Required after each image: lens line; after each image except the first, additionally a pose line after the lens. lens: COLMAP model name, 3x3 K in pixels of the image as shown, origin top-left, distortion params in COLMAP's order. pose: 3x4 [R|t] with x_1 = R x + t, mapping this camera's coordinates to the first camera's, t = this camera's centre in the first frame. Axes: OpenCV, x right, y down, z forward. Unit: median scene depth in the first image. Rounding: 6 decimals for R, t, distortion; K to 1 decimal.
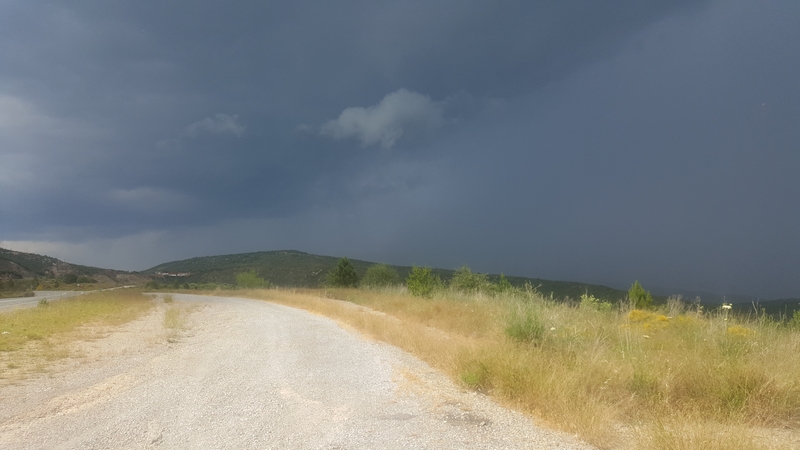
lens RADIAL K [[638.6, 0, 383.2], [0, 638.6, 210.3], [0, 0, 1]] dist [0.040187, -0.086315]
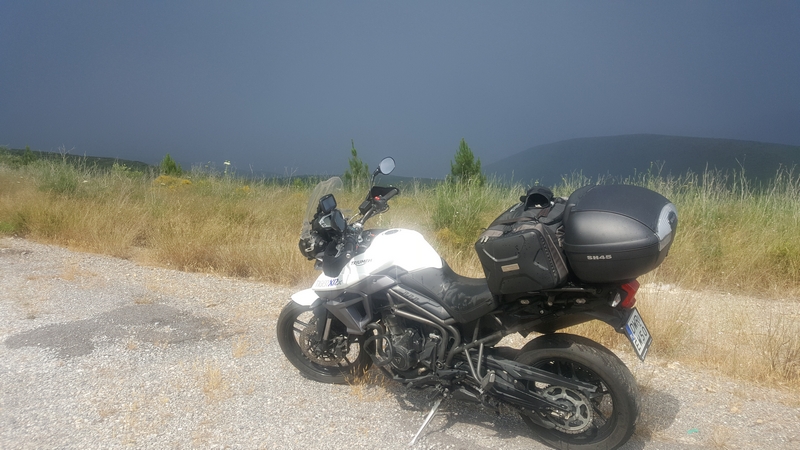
lens RADIAL K [[638.6, 0, 403.9], [0, 638.6, 197.5], [0, 0, 1]] dist [0.040187, -0.086315]
pose [[0.753292, -0.034005, 0.656807, -0.073516], [-0.078924, 0.986772, 0.141607, -0.001848], [-0.652934, -0.158510, 0.740643, -0.273509]]
